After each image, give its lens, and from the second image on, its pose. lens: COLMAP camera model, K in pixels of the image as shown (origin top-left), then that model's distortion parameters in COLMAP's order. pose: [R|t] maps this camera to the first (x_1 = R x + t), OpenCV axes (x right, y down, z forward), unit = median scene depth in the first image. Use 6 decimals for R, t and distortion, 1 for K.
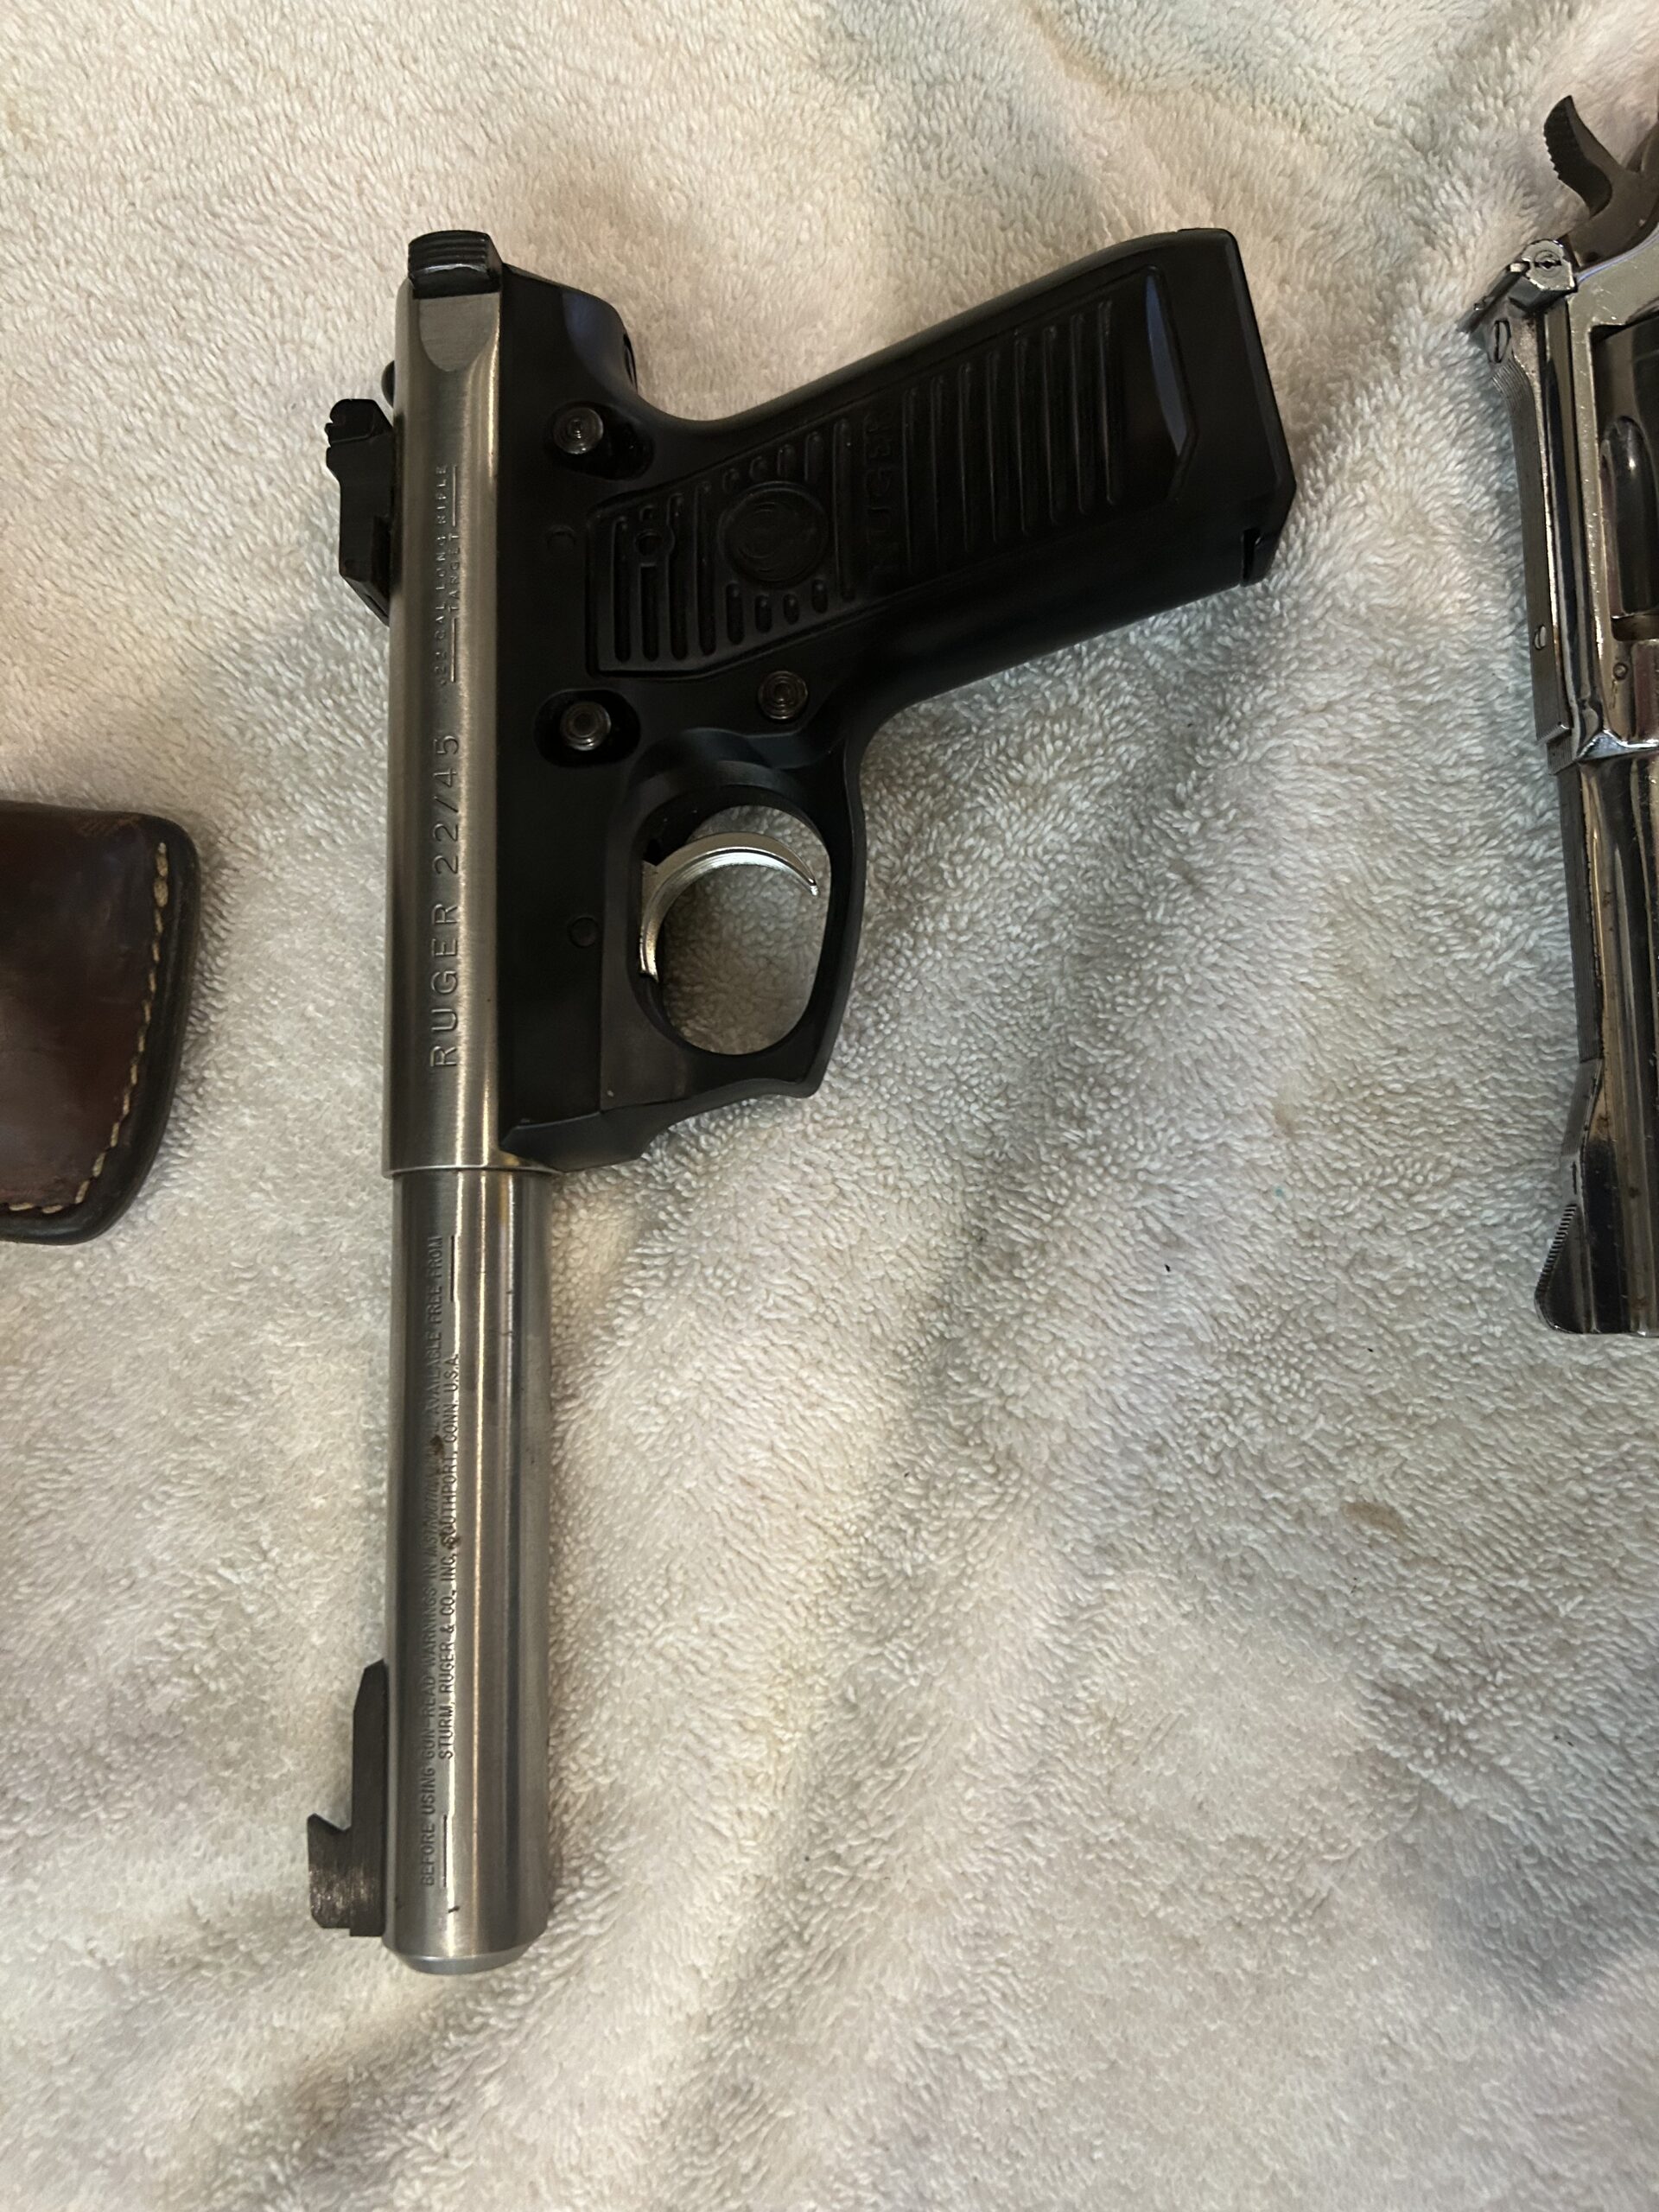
lens RADIAL K [[1744.5, 0, 836.9], [0, 1744.5, 1112.3], [0, 0, 1]] dist [0.111846, -0.215344]
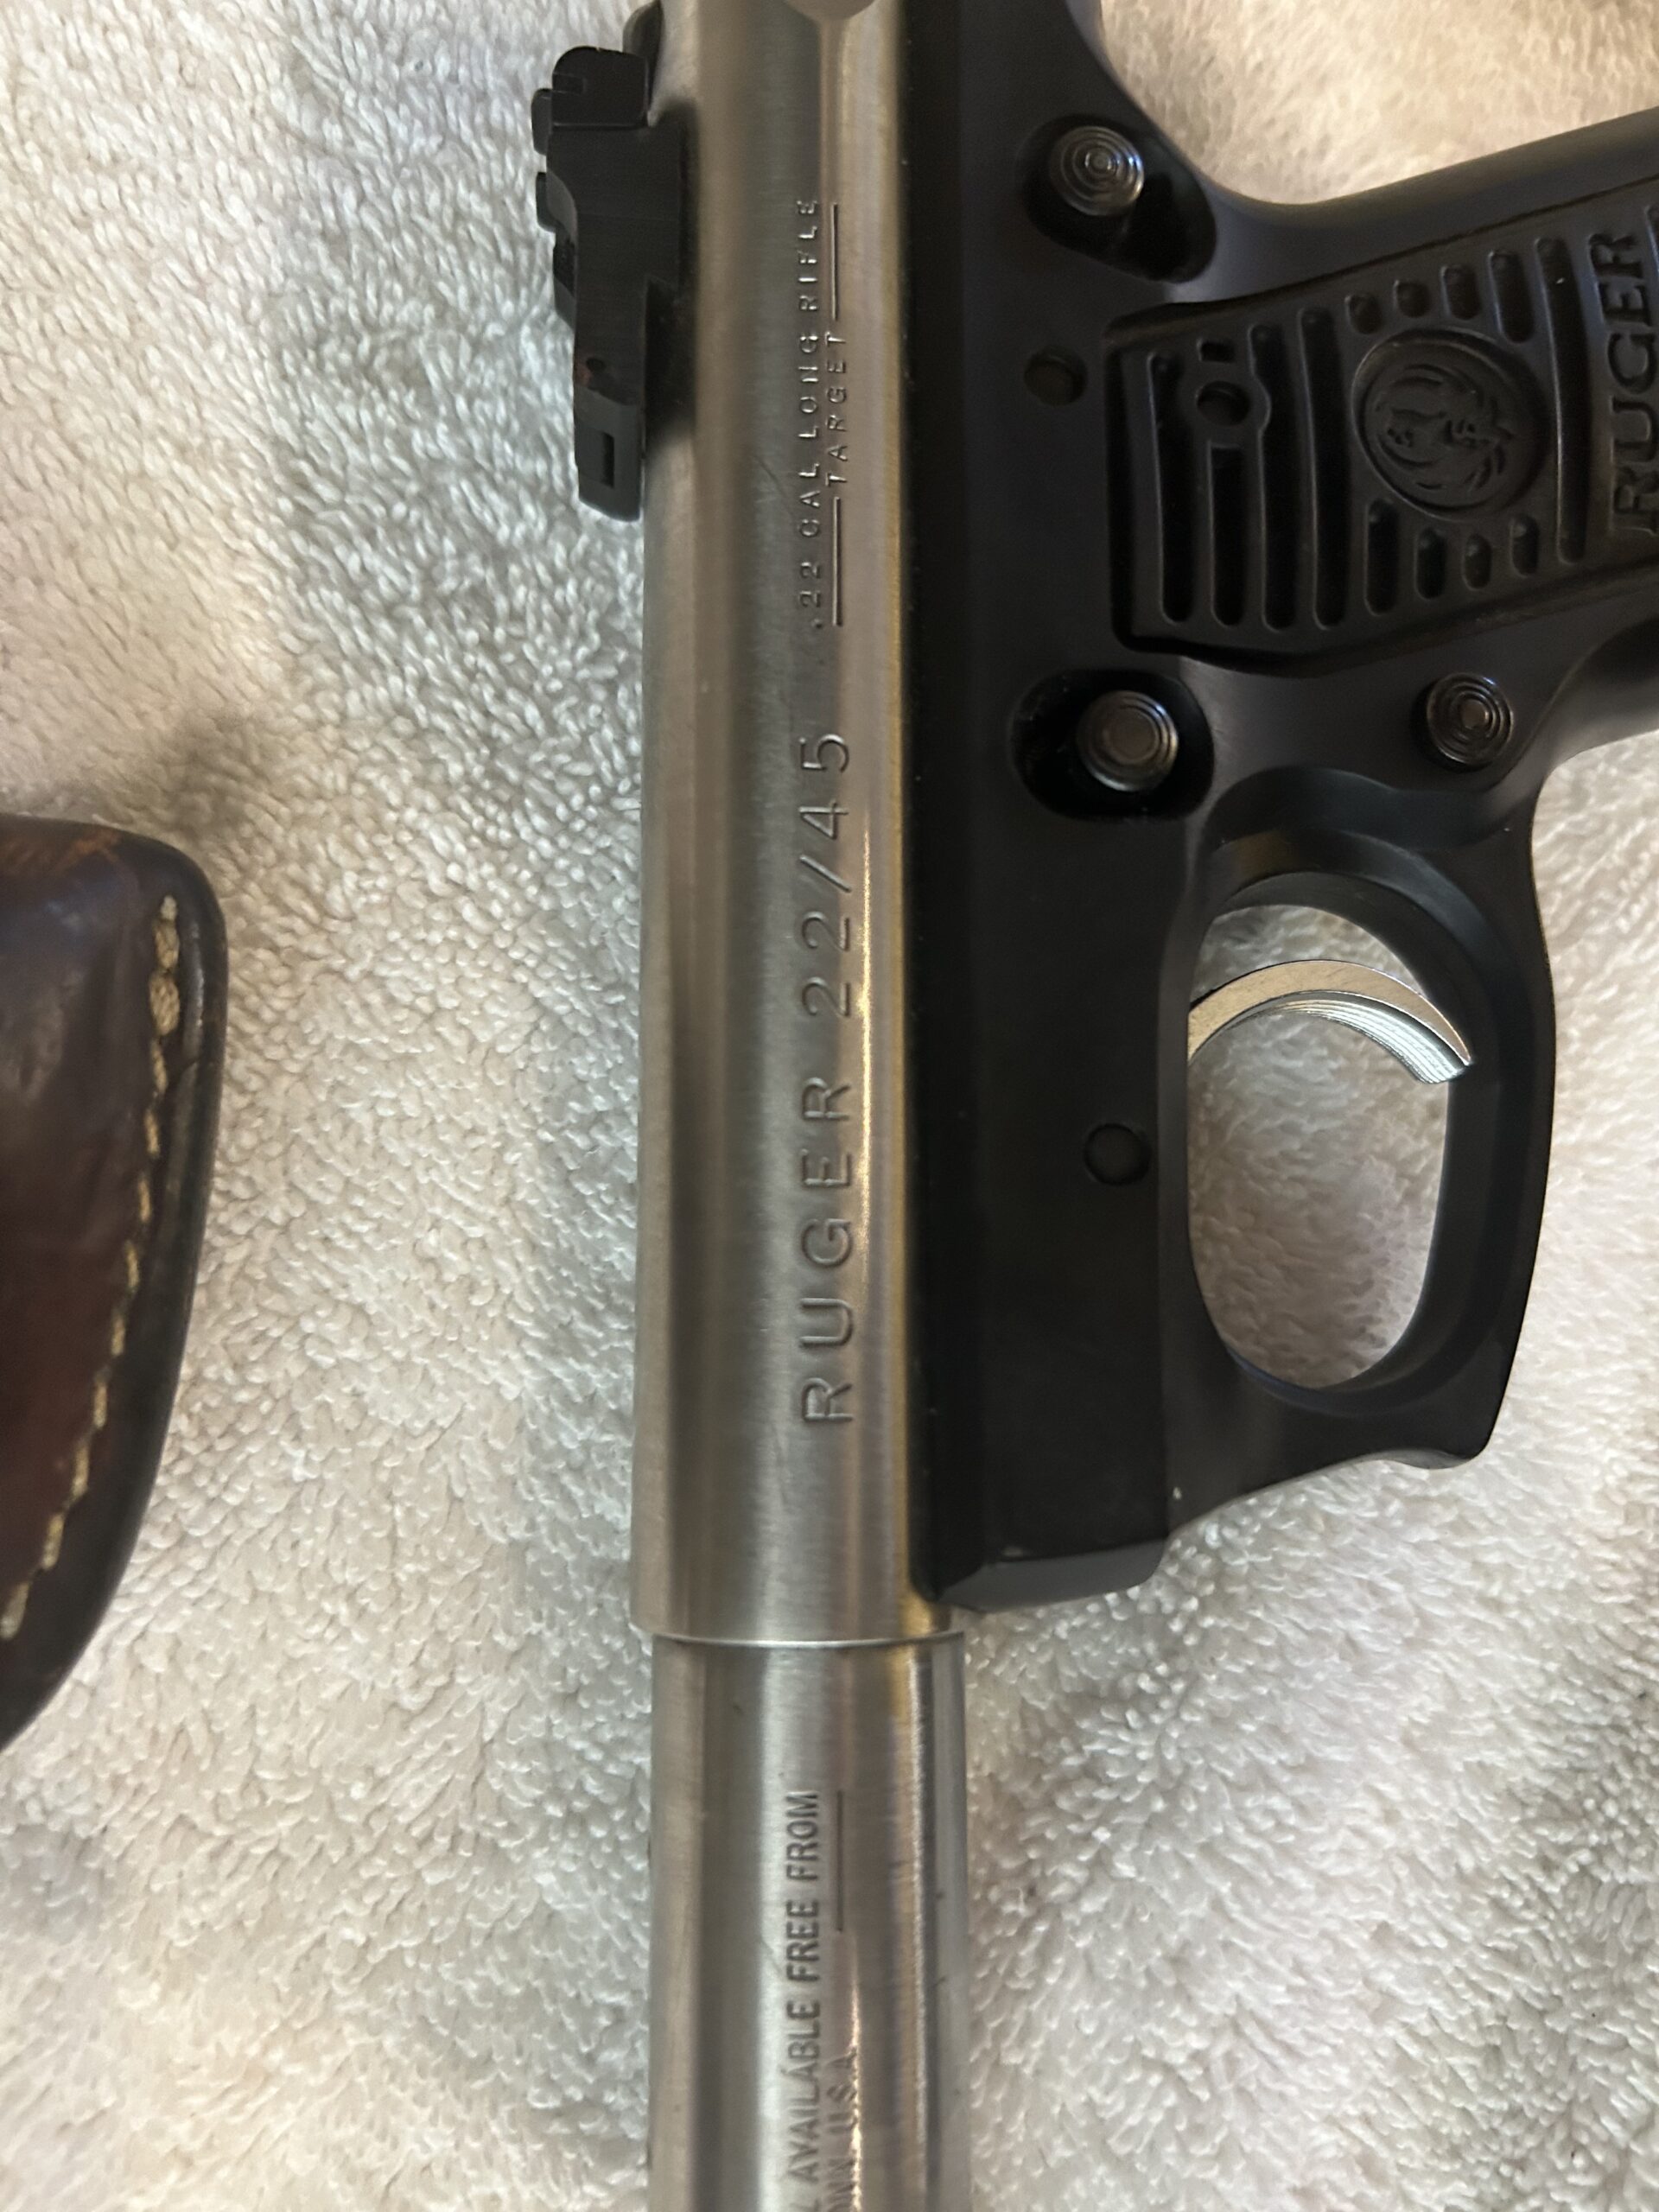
lens RADIAL K [[1750.6, 0, 829.5], [0, 1750.6, 1106.0], [0, 0, 1]] dist [0.038724, -0.101970]
pose [[0.969964, 0.050424, 0.237965, -0.303720], [-0.051140, 0.998686, -0.003168, -0.099296], [-0.237813, -0.009097, 0.971268, 0.478166]]
